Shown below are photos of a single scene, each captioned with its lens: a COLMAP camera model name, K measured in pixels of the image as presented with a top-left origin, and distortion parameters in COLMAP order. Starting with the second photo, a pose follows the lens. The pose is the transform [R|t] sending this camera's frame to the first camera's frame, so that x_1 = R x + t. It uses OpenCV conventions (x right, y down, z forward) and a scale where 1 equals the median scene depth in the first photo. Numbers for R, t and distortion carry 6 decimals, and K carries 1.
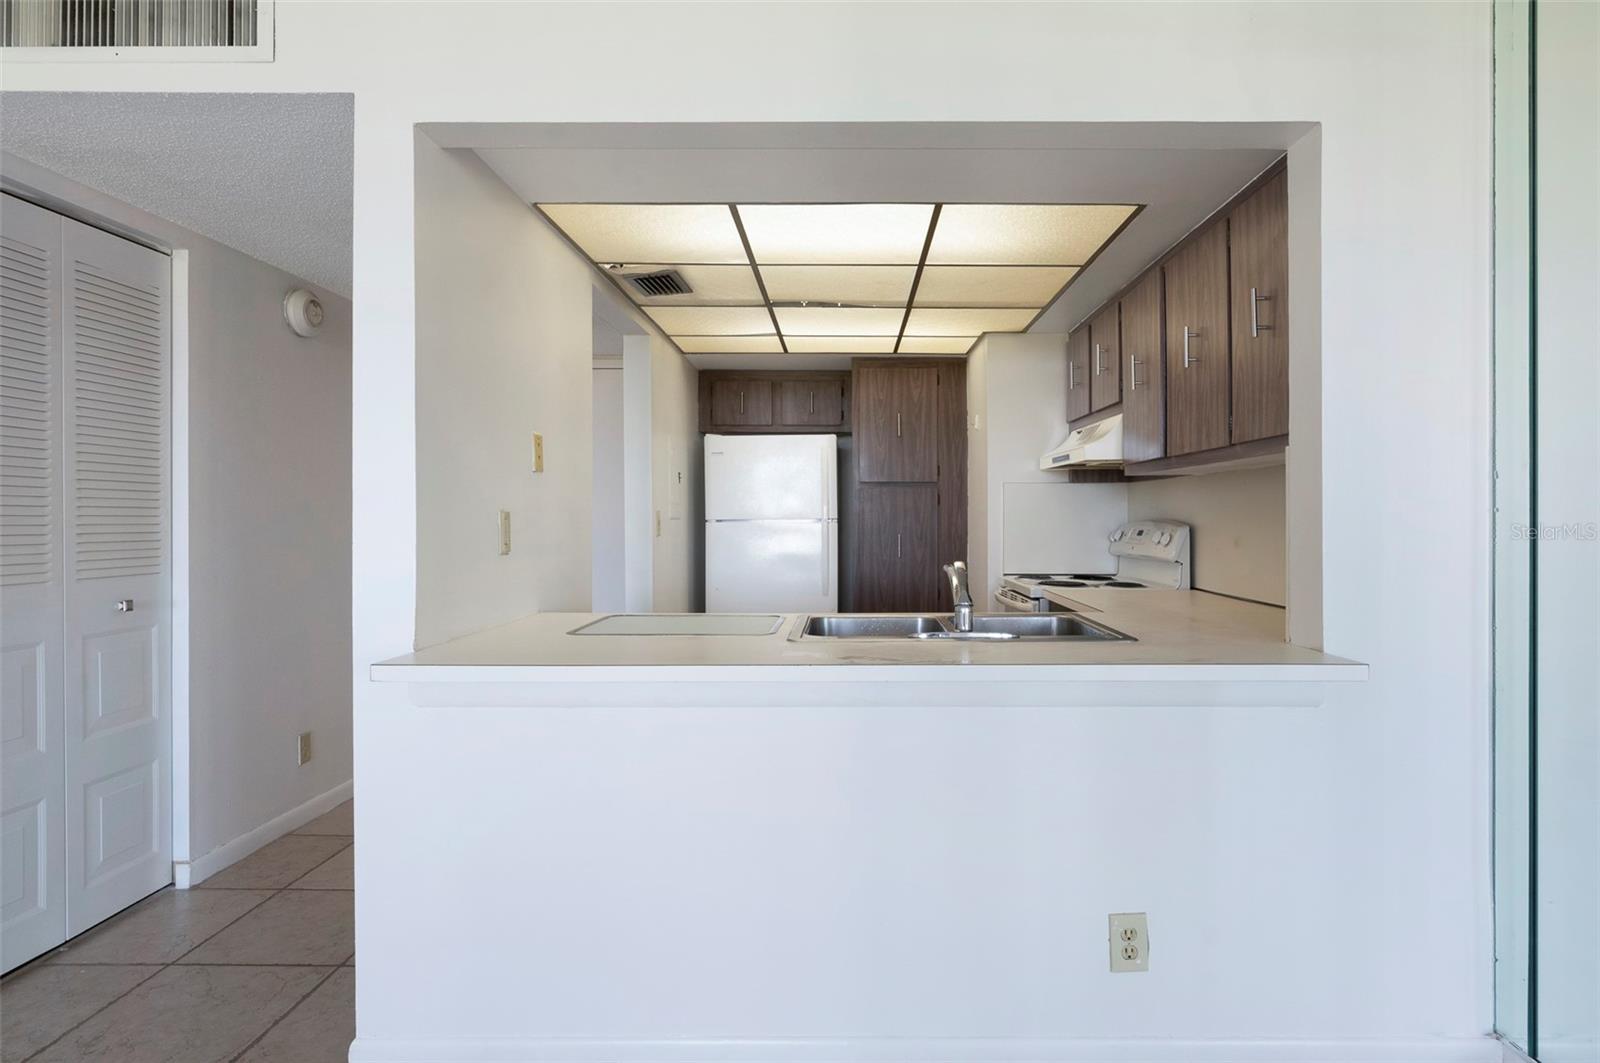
lens RADIAL K [[791.3, 0, 832.6], [0, 791.3, 520.9], [0, 0, 1]] dist [0.000596, 0.000109]
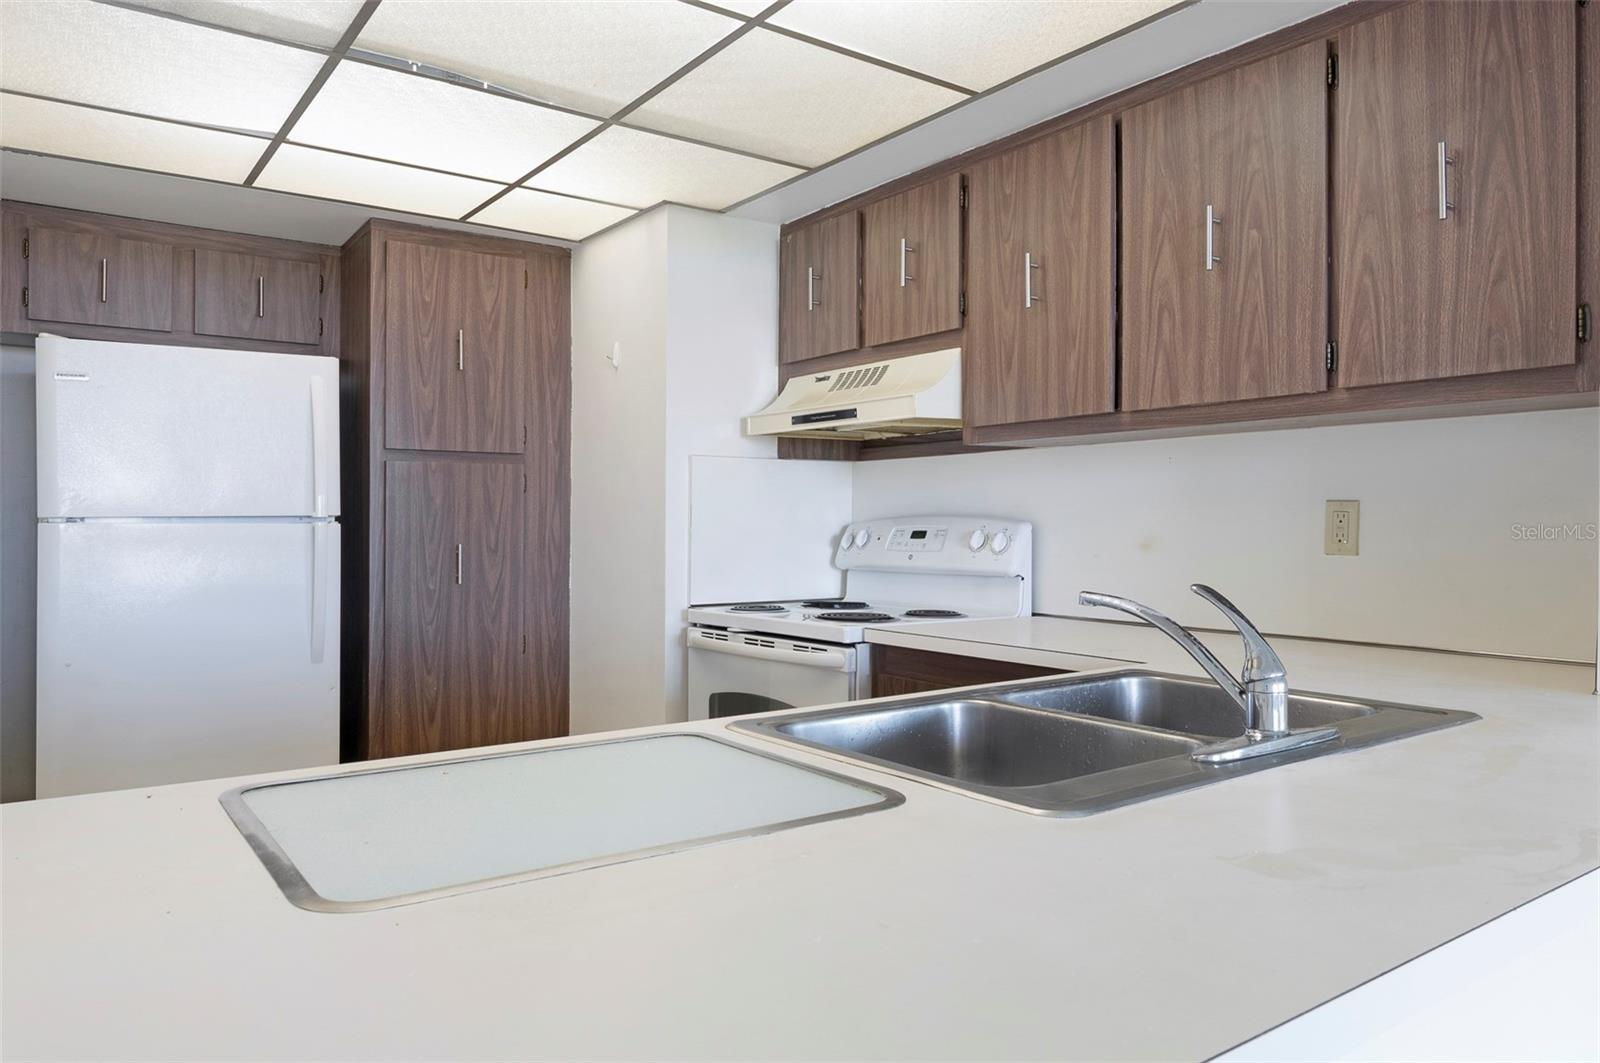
lens RADIAL K [[1050.8, 0, 720.8], [0, 1050.8, 529.5], [0, 0, 1]] dist [0.003346, 0.000743]
pose [[0.826884, -0.003006, 0.562365, -0.217562], [0.002924, 0.999995, 0.001046, 0.008032], [-0.562365, 0.000780, 0.826889, 0.320507]]
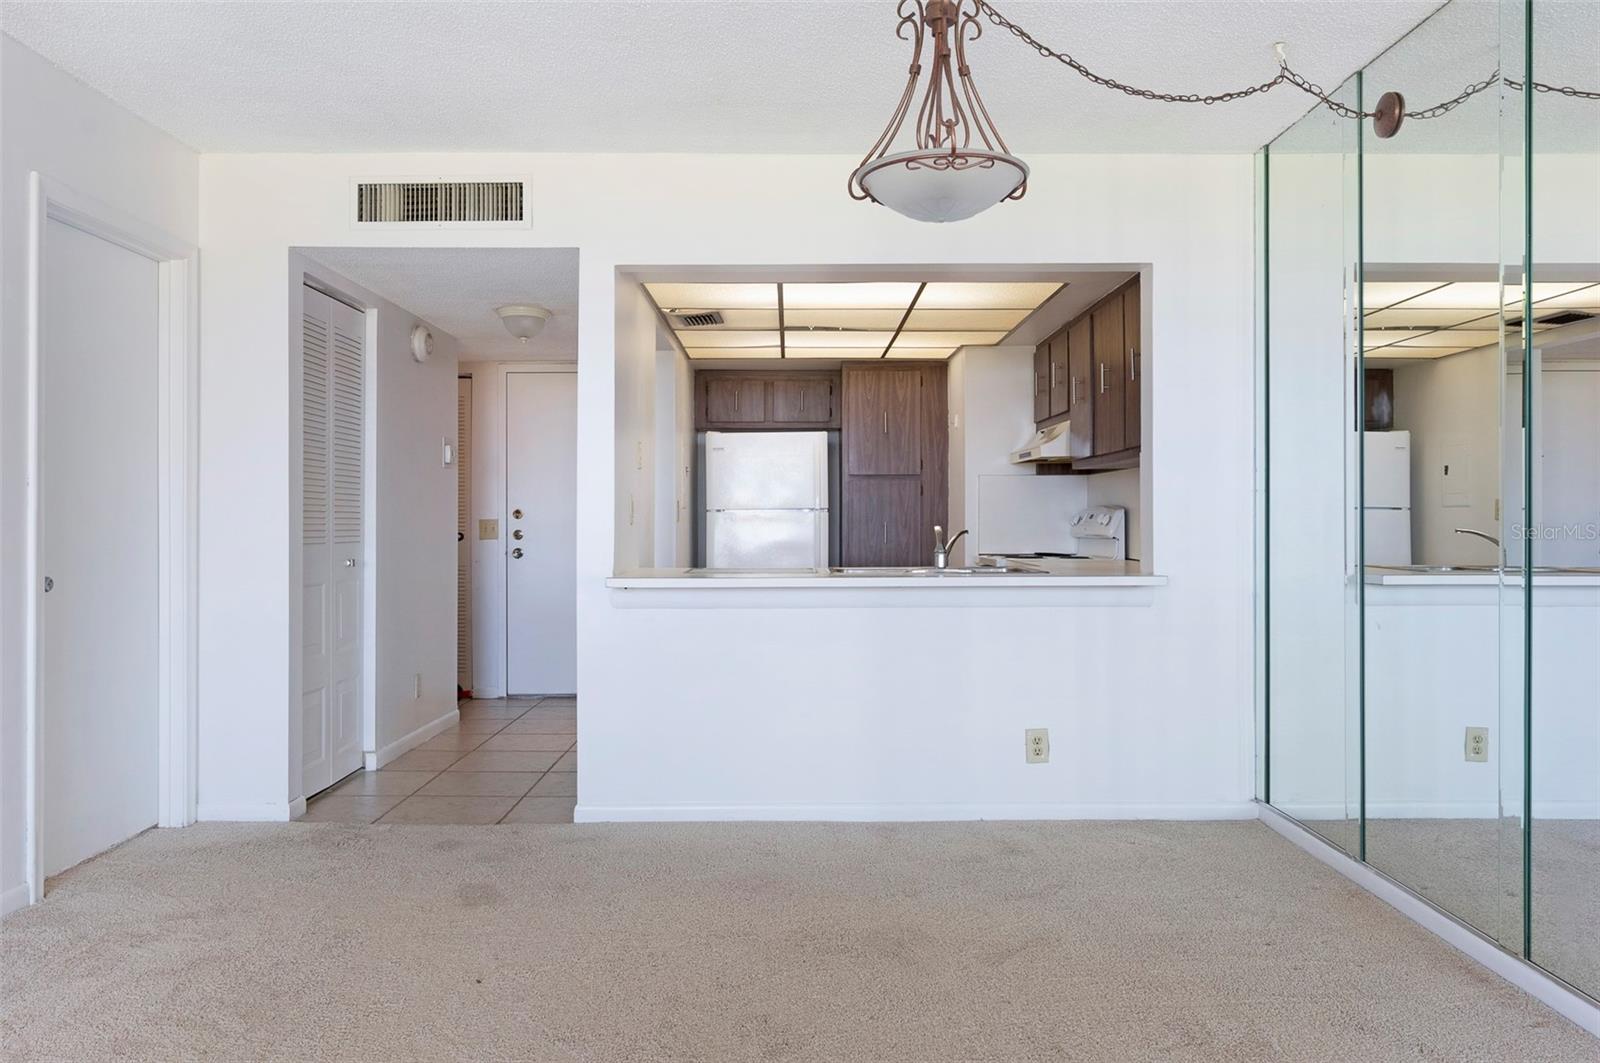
lens RADIAL K [[1050.8, 0, 720.8], [0, 1050.8, 529.5], [0, 0, 1]] dist [0.003346, 0.000743]
pose [[0.998634, 0.000186, -0.052251, -0.080122], [-0.000029, 0.999995, 0.003006, 0.026387], [0.052251, -0.003001, 0.998629, -0.551655]]
